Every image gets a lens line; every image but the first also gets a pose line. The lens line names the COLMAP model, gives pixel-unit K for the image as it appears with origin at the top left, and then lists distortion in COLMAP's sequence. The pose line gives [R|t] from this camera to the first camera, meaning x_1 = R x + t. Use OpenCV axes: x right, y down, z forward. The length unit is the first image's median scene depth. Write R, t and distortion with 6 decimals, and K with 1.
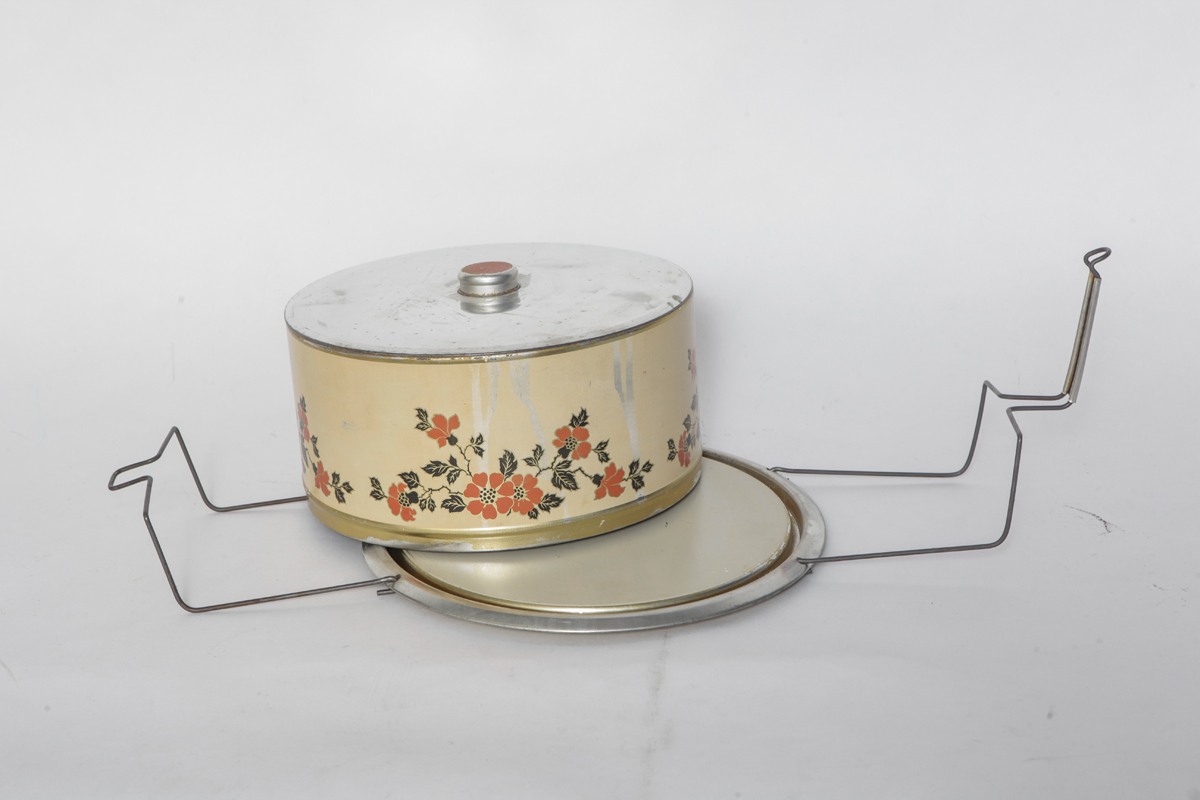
lens RADIAL K [[2345.9, 0, 600.2], [0, 2345.9, 396.6], [0, 0, 1]] dist [0.297428, 0.000000]
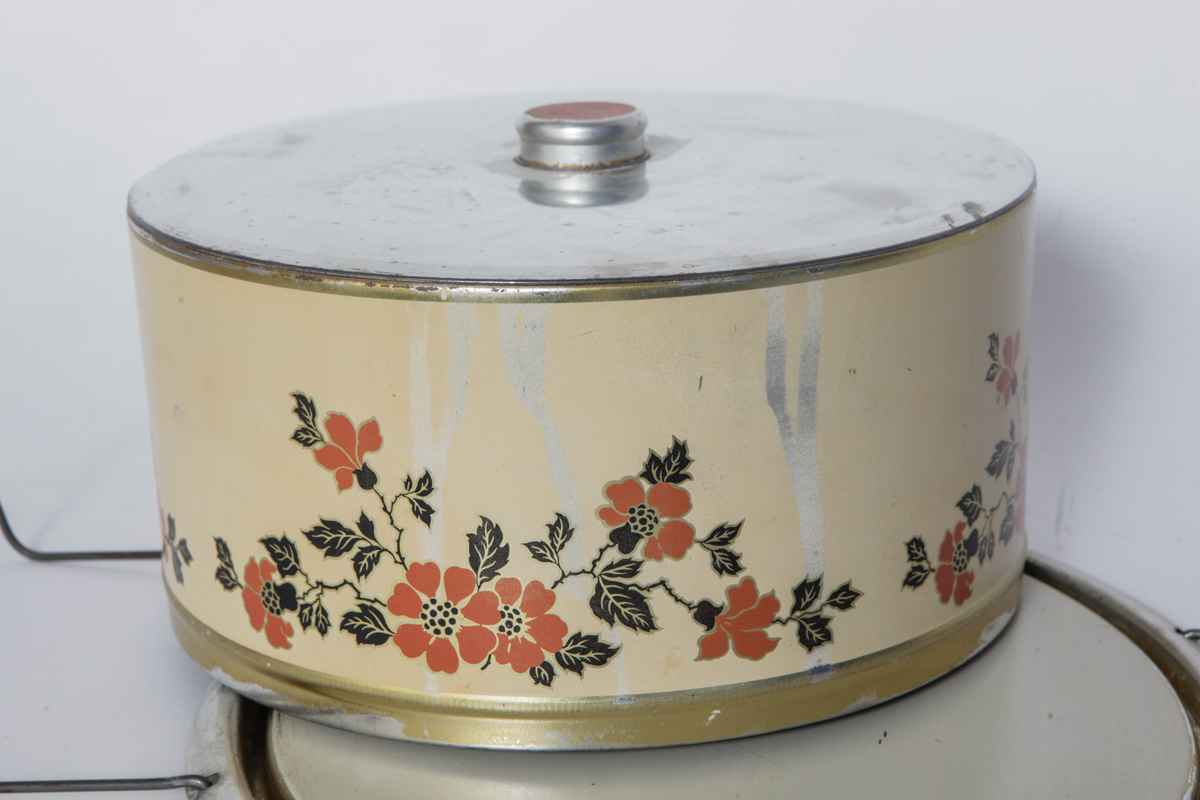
lens RADIAL K [[2434.1, 0, 599.3], [0, 2434.1, 401.1], [0, 0, 1]] dist [0.164620, 0.000000]
pose [[0.959838, 0.115851, -0.255518, 0.087445], [-0.115545, 0.993169, 0.016261, -0.007094], [0.255656, 0.013915, 0.966668, 0.576946]]
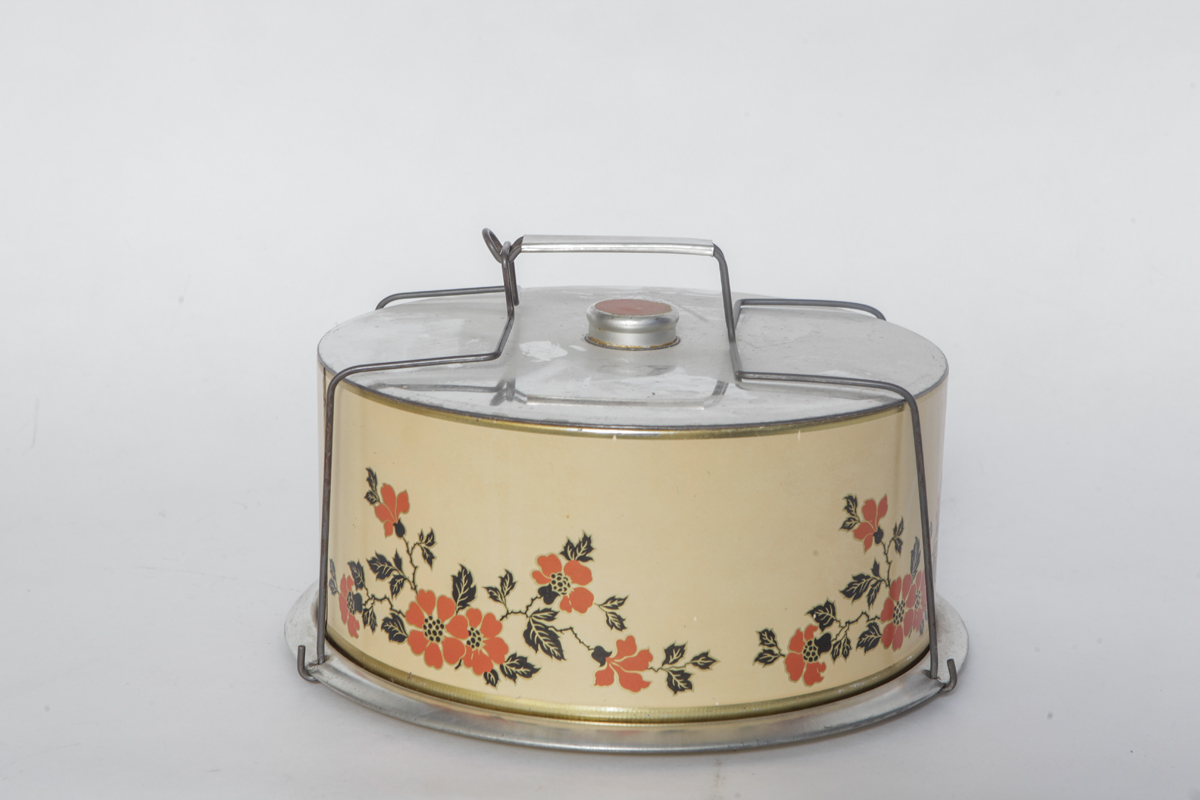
lens RADIAL K [[2345.9, 0, 604.9], [0, 2345.9, 396.6], [0, 0, 1]] dist [0.297428, 0.000000]
pose [[0.815647, 0.218370, -0.535755, 0.316615], [-0.247270, 0.968772, 0.018416, -0.041886], [0.523046, 0.117455, 0.844172, 0.474316]]
